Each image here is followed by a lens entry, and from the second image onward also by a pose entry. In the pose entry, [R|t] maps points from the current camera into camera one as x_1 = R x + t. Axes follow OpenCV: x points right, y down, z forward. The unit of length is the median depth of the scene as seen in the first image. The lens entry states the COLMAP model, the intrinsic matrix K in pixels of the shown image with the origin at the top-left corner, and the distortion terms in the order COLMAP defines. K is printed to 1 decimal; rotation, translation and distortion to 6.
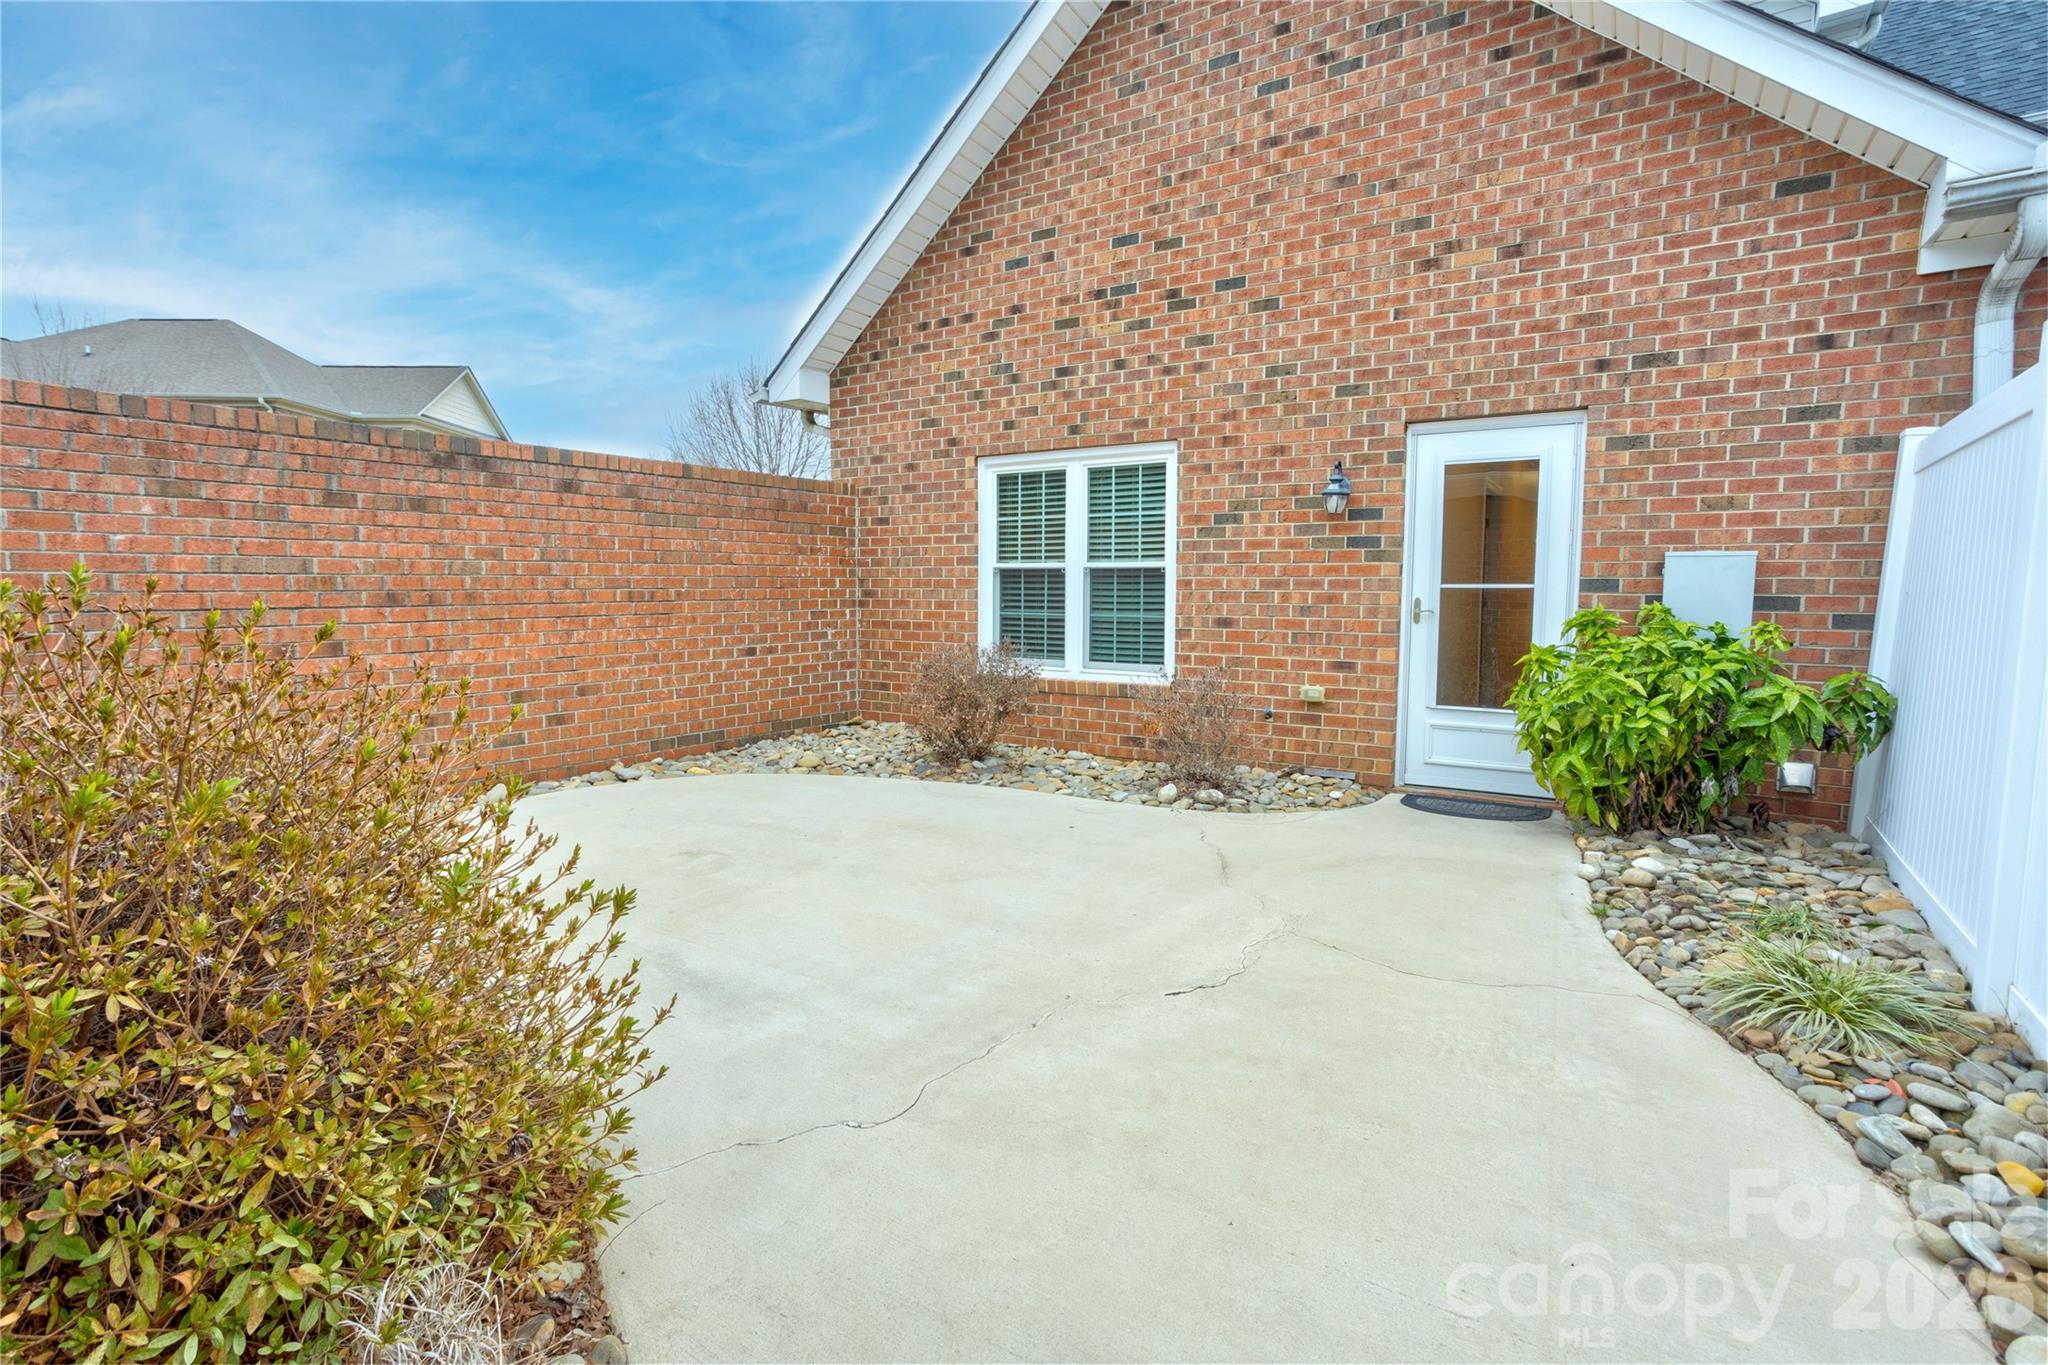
lens RADIAL K [[1035.9, 0, 1018.8], [0, 1035.9, 642.7], [0, 0, 1]] dist [-0.055159, 0.038153]
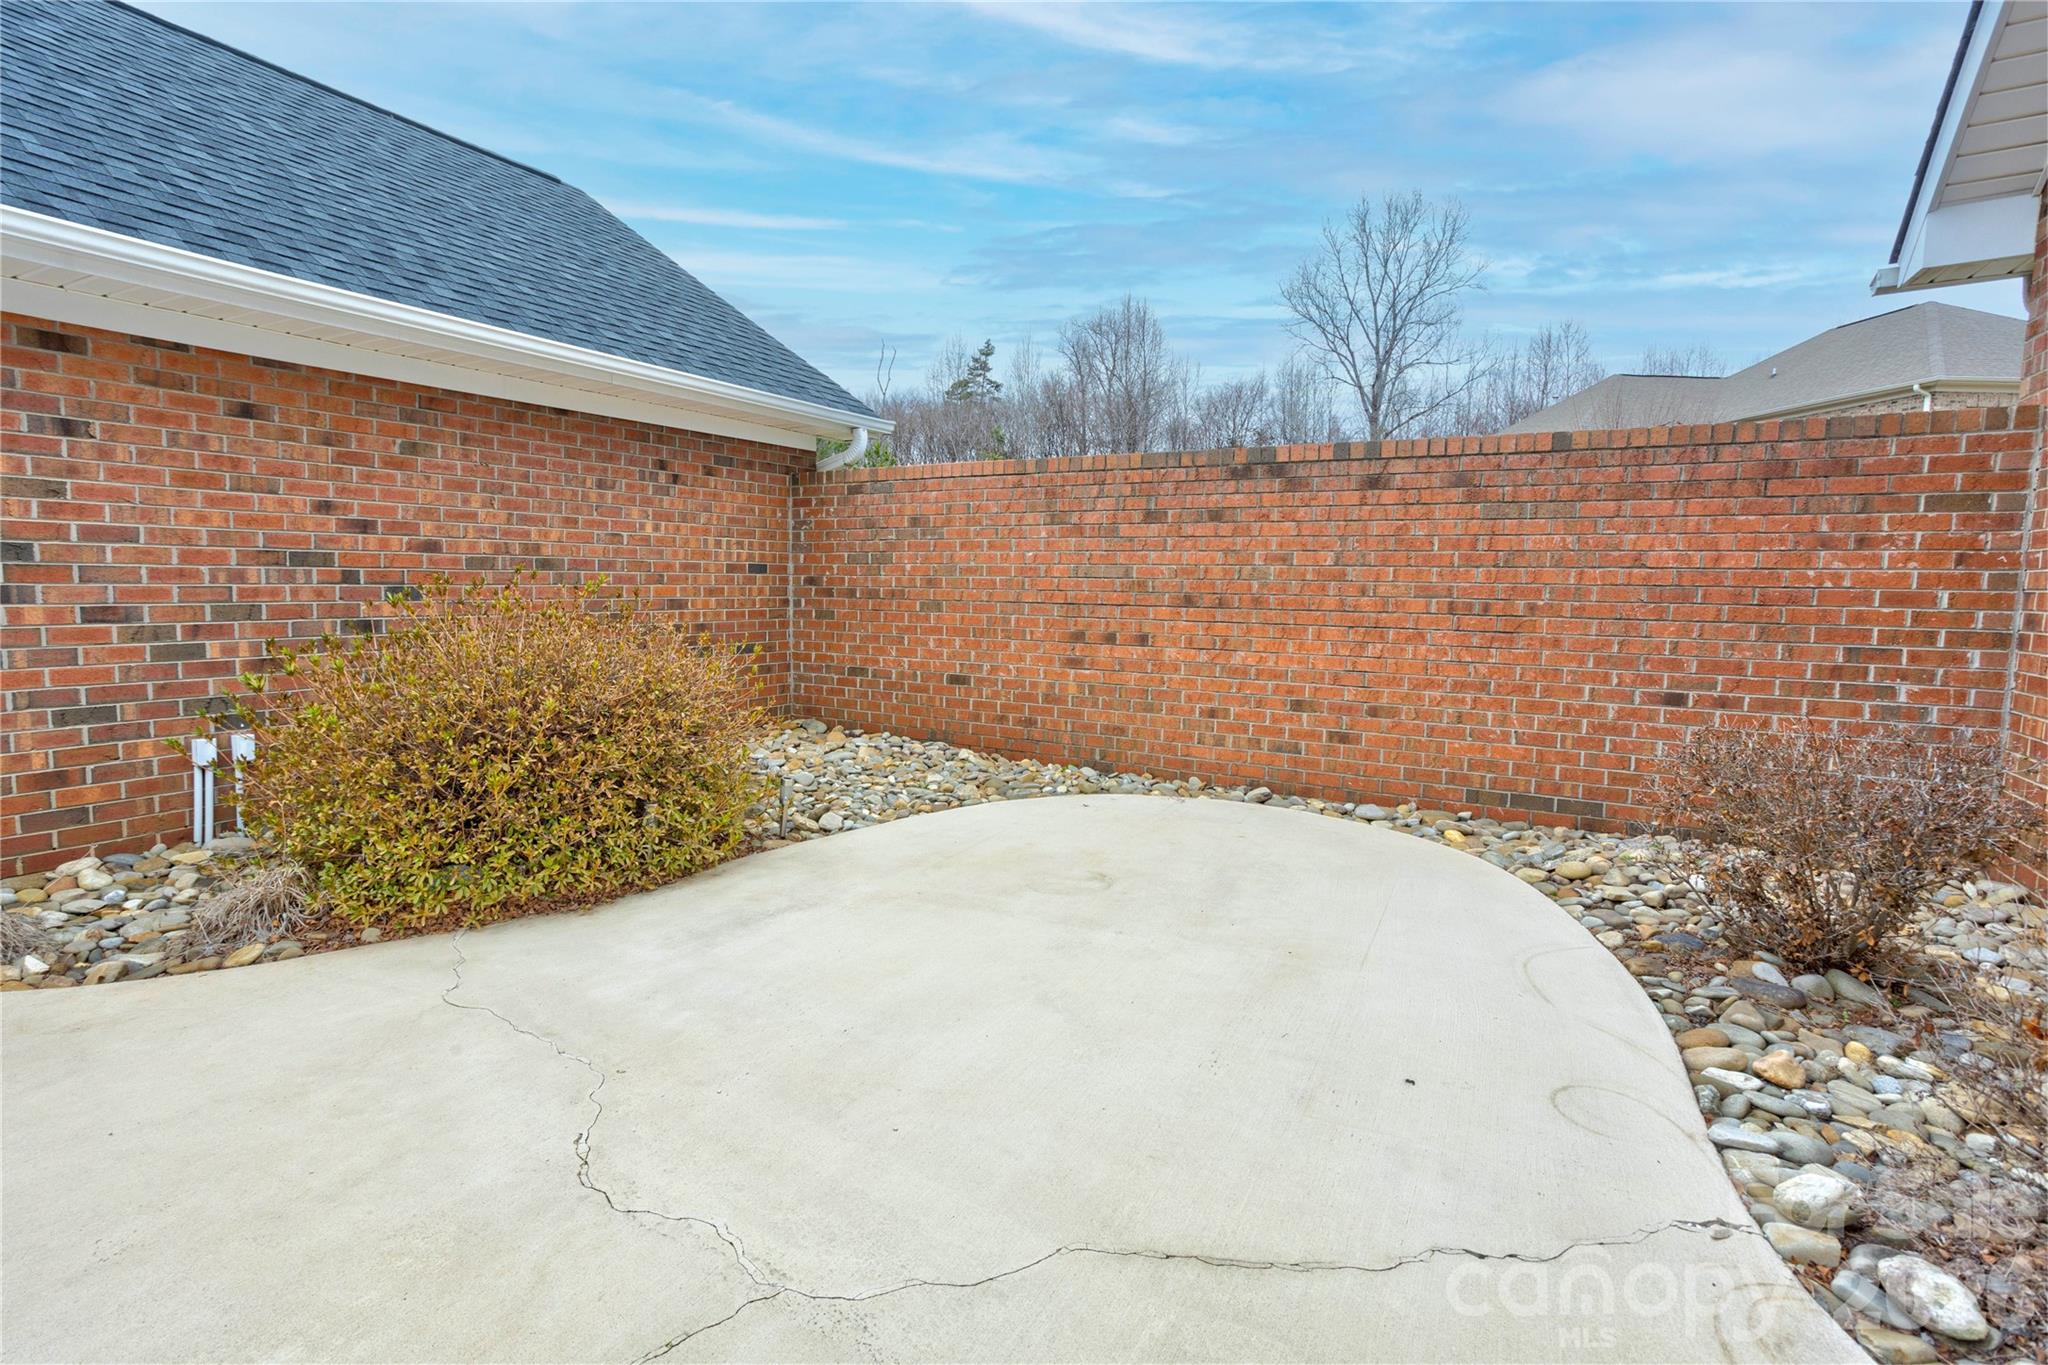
lens RADIAL K [[1035.9, 0, 1018.8], [0, 1035.9, 642.7], [0, 0, 1]] dist [-0.055159, 0.038153]
pose [[0.006620, 0.061107, -0.998109, 0.505964], [-0.069995, 0.995711, 0.060496, -0.049228], [0.997525, 0.069462, 0.010869, 0.749411]]
